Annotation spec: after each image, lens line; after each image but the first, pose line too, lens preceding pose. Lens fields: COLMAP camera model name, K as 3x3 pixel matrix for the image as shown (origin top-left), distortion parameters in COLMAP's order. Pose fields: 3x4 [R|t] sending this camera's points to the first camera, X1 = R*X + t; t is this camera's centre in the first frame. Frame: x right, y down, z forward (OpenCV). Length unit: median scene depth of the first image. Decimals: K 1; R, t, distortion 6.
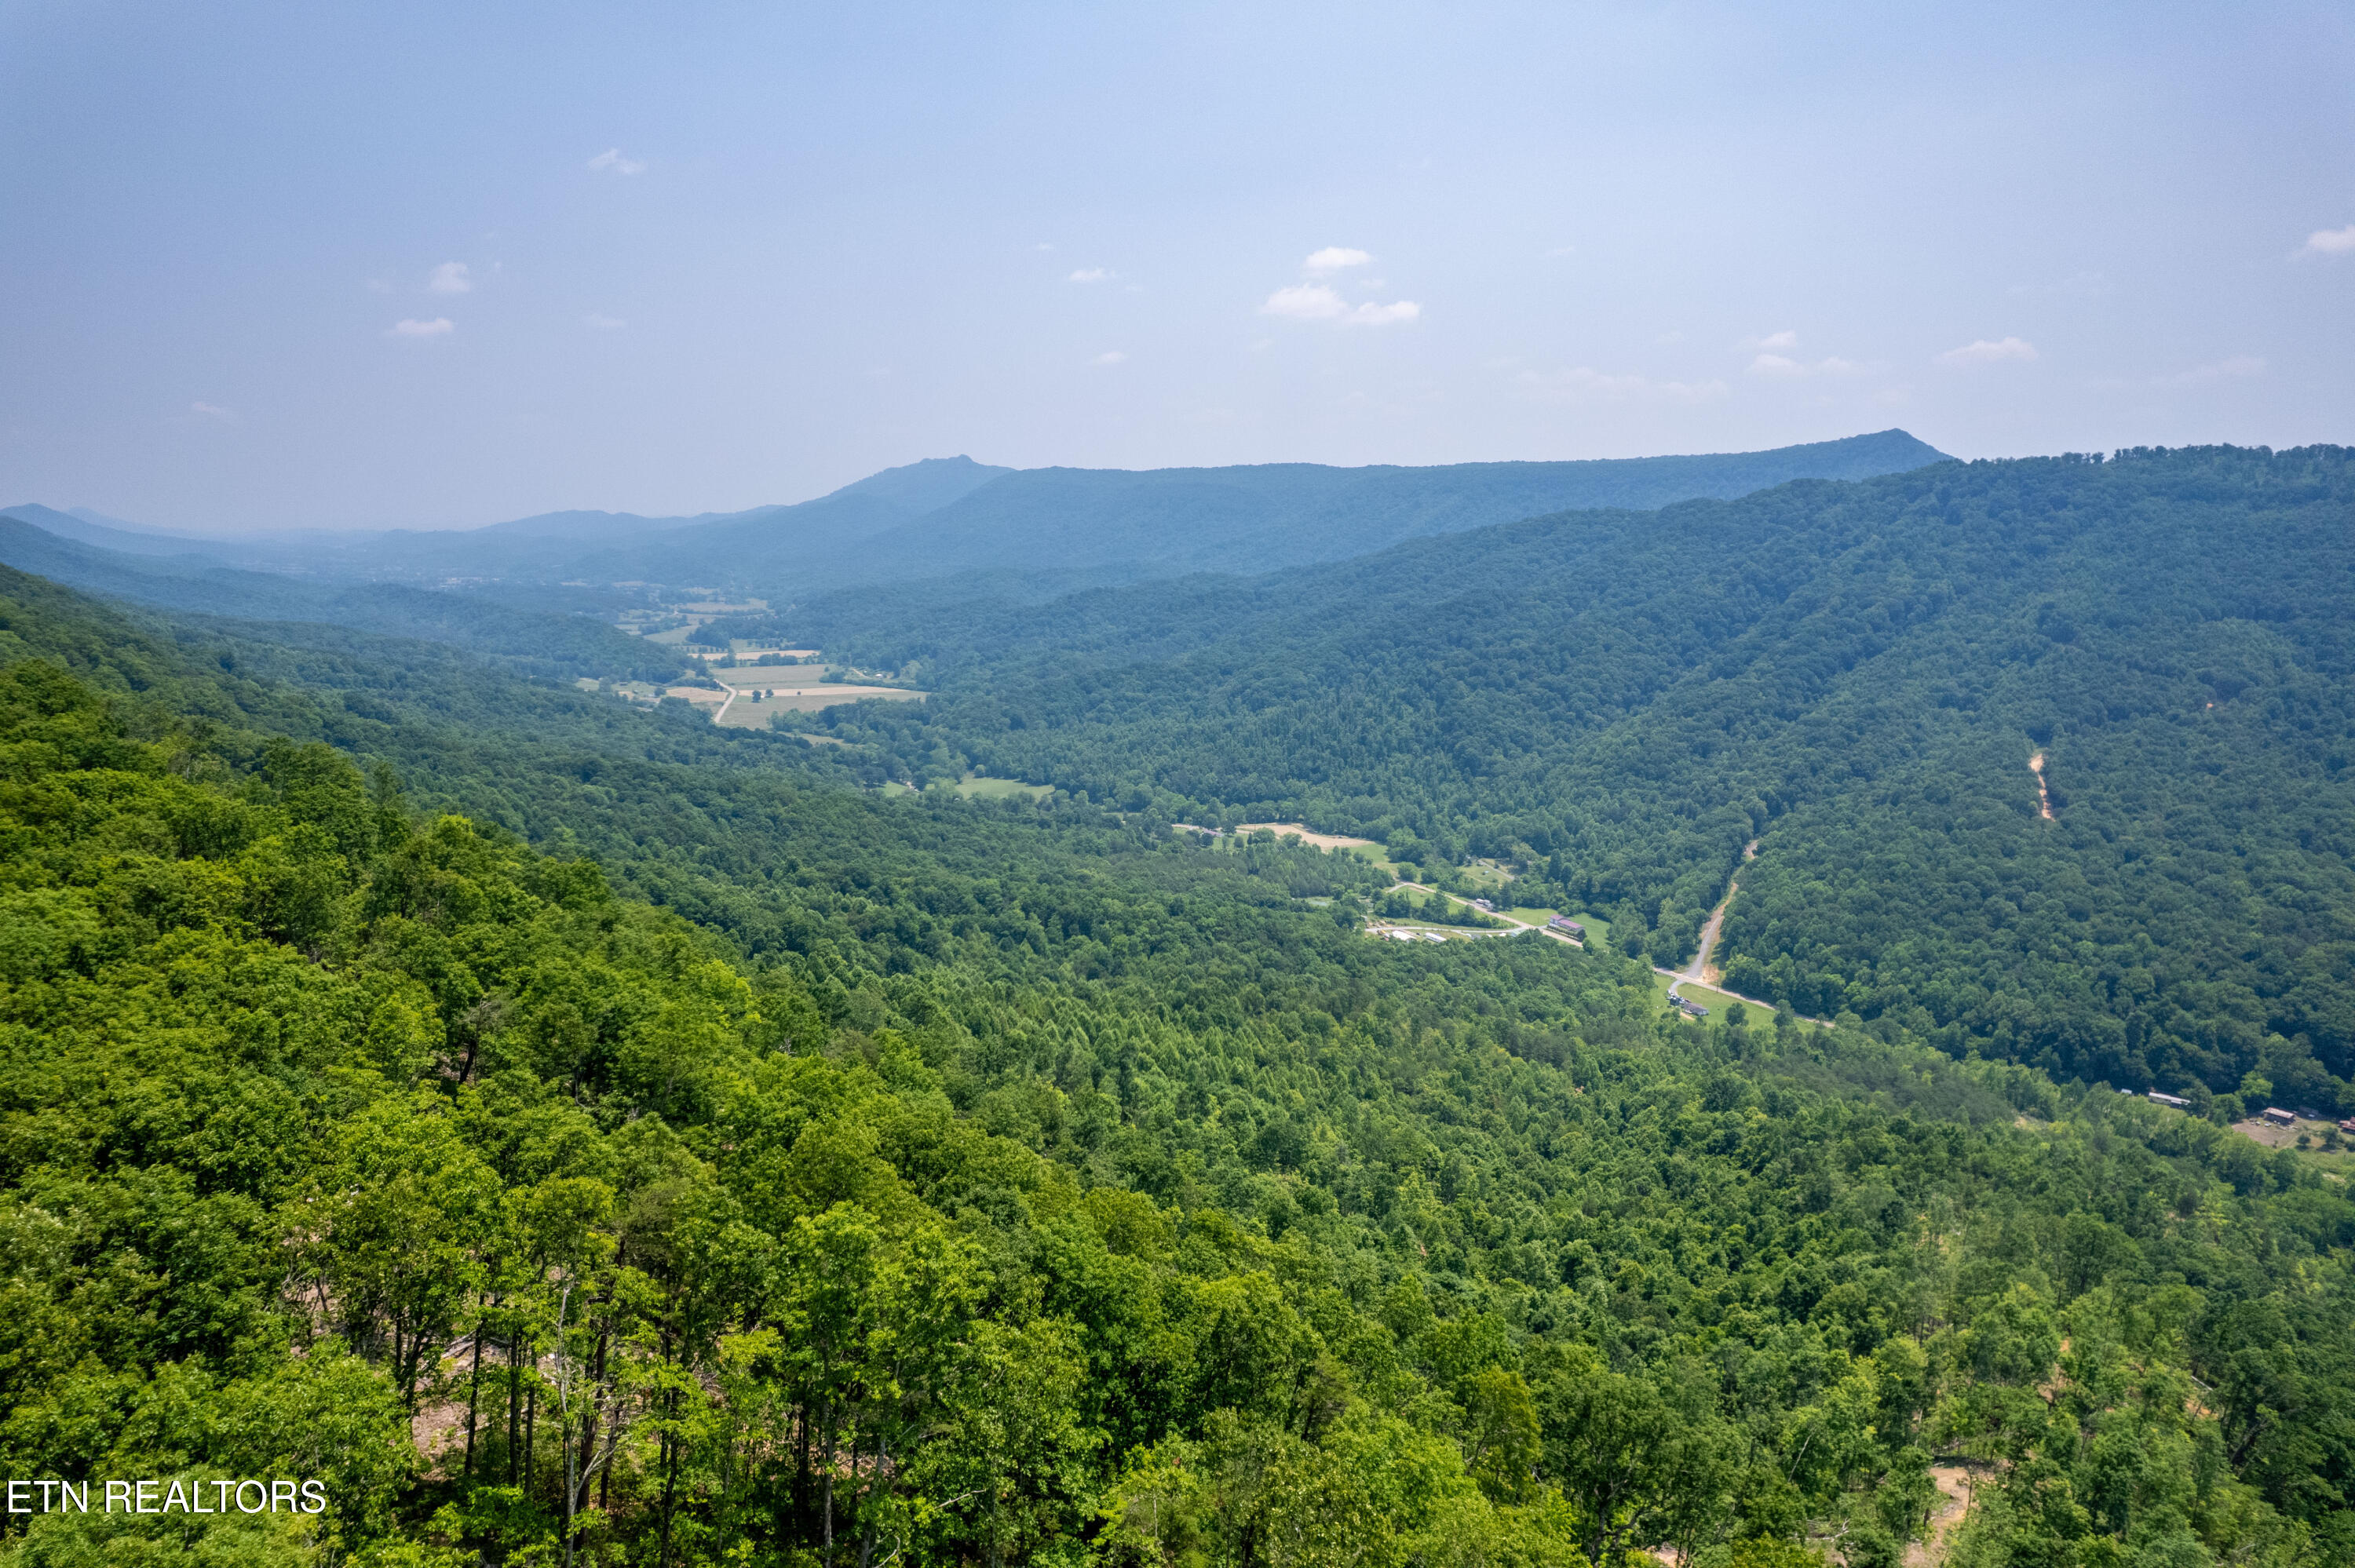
lens RADIAL K [[1513.3, 0, 1166.4], [0, 1513.3, 789.3], [0, 0, 1]] dist [-0.077823, 0.065391]
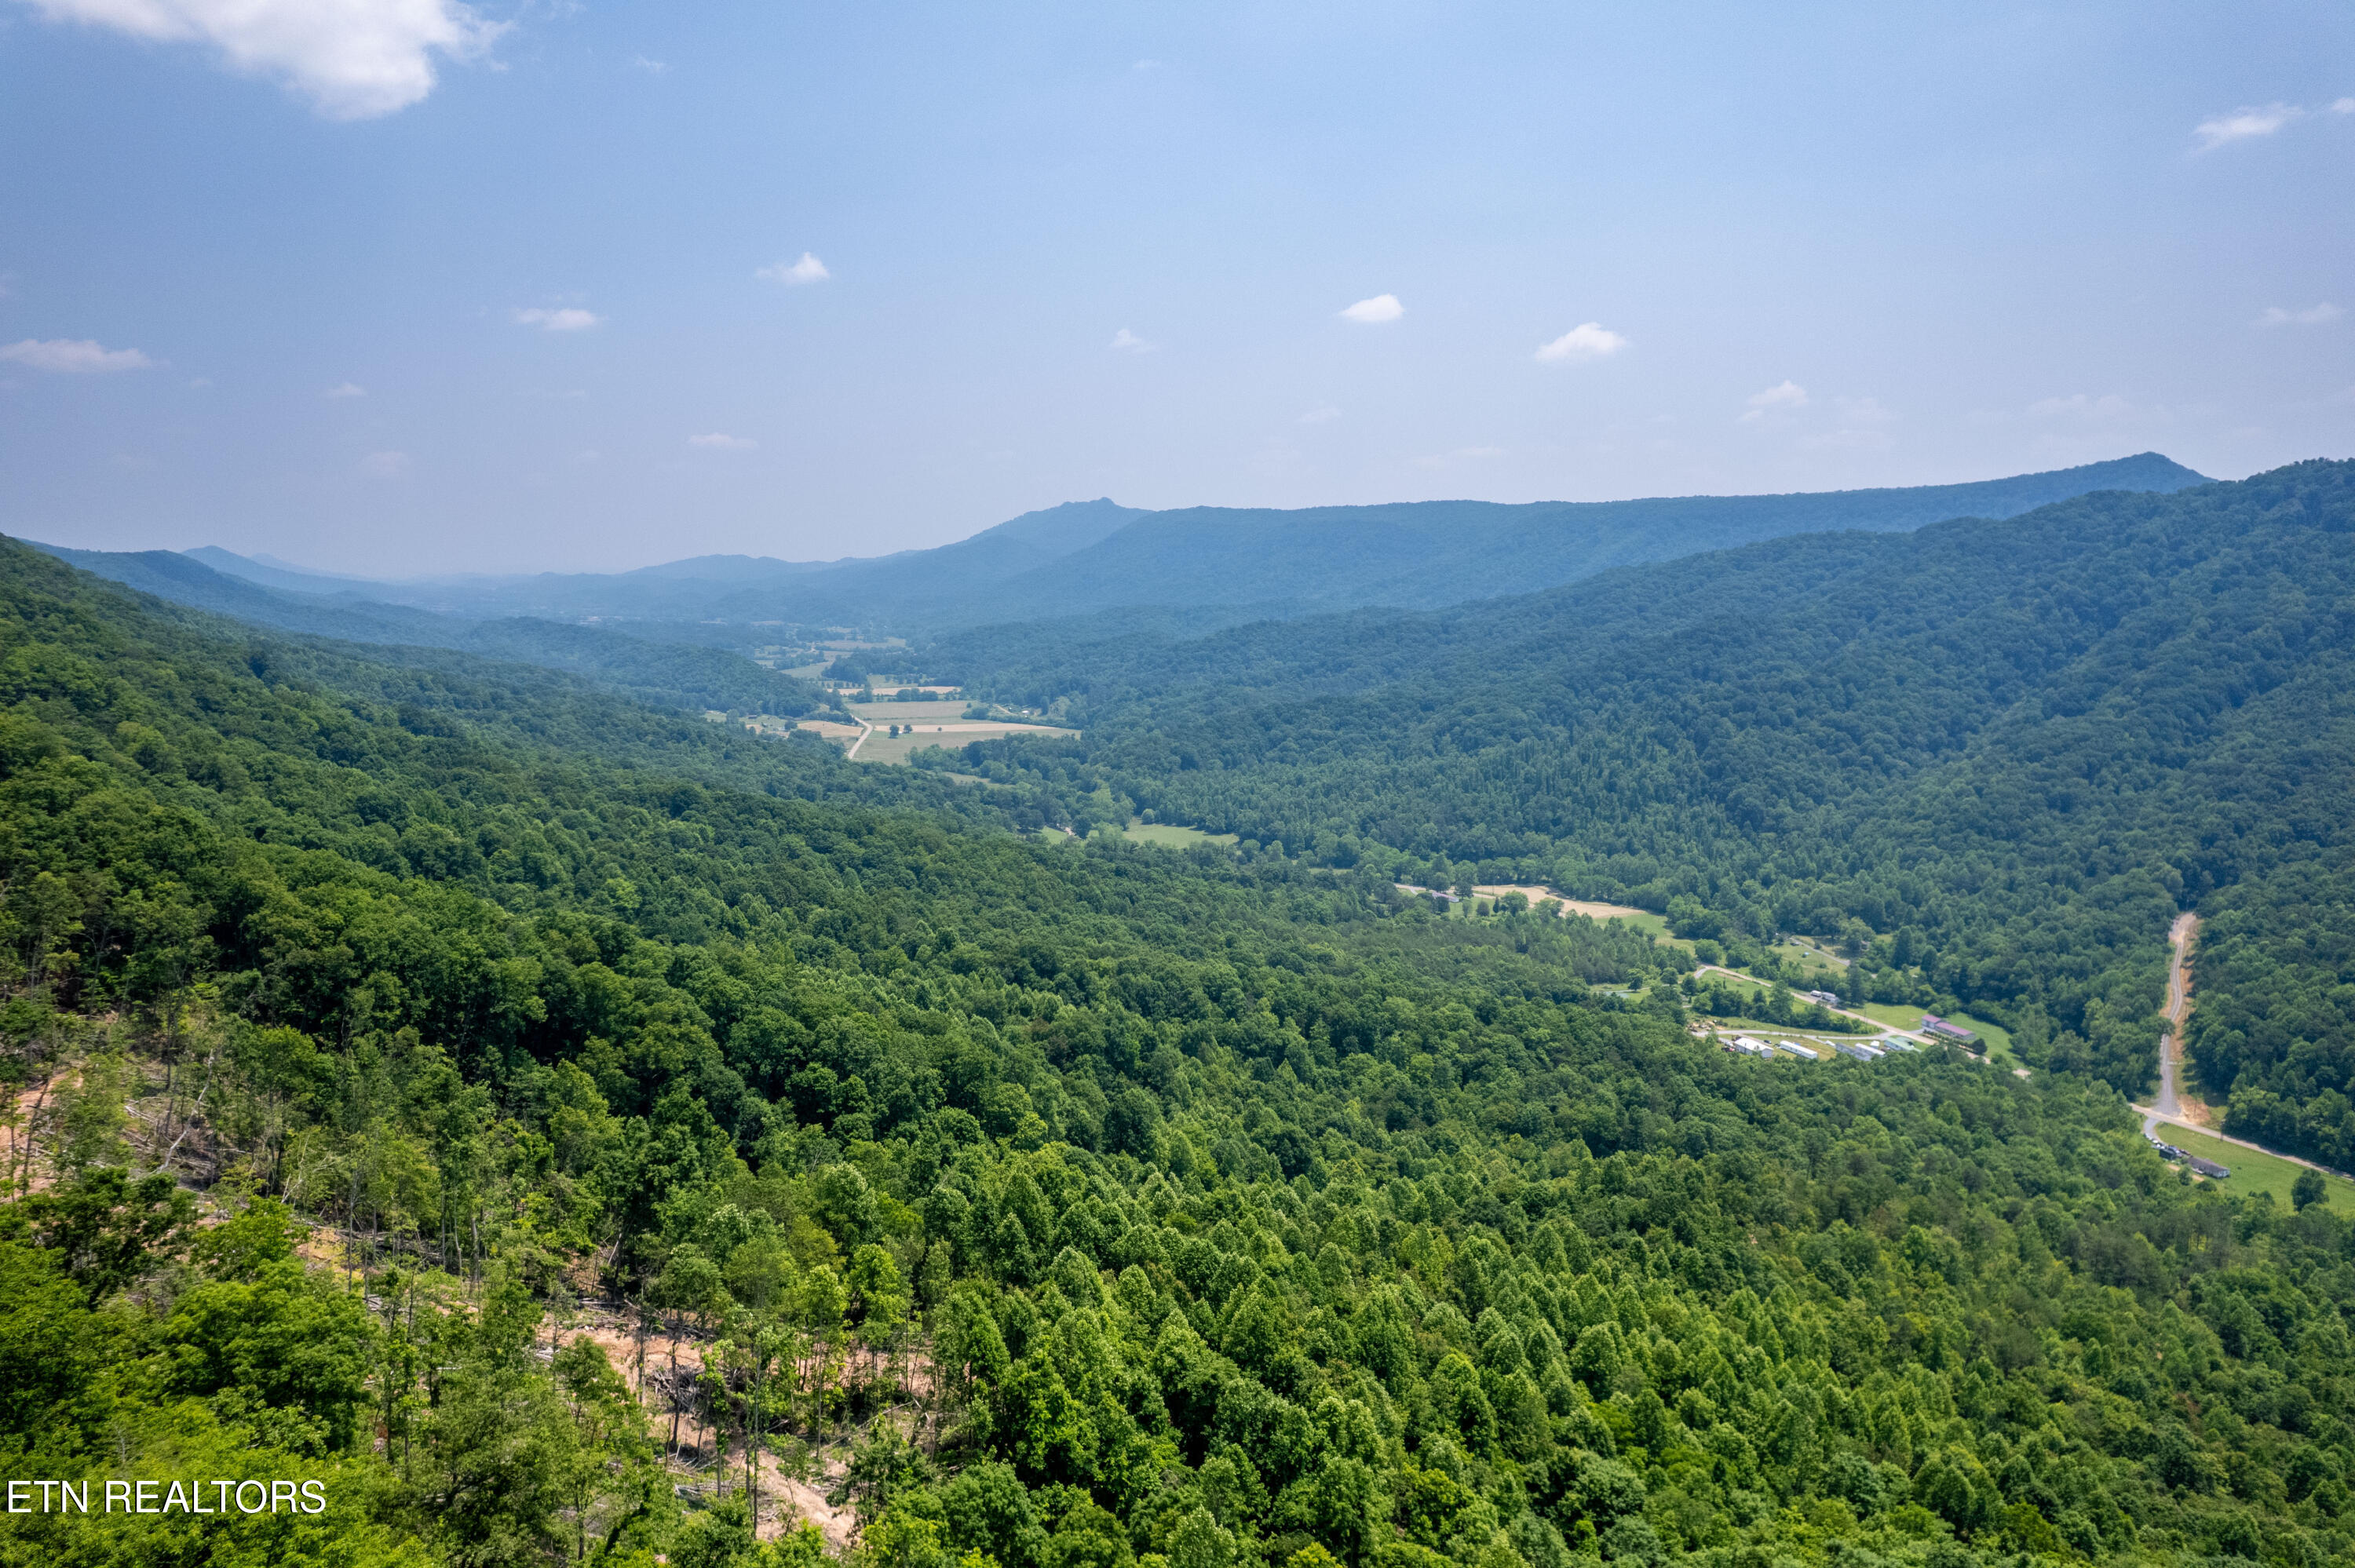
lens RADIAL K [[1513.3, 0, 1171.6], [0, 1513.3, 790.2], [0, 0, 1]] dist [-0.077823, 0.065391]
pose [[0.996541, 0.015247, -0.081692, -0.045089], [-0.017971, 0.999303, -0.032721, 0.001148], [0.081136, 0.034076, 0.996120, 0.159334]]
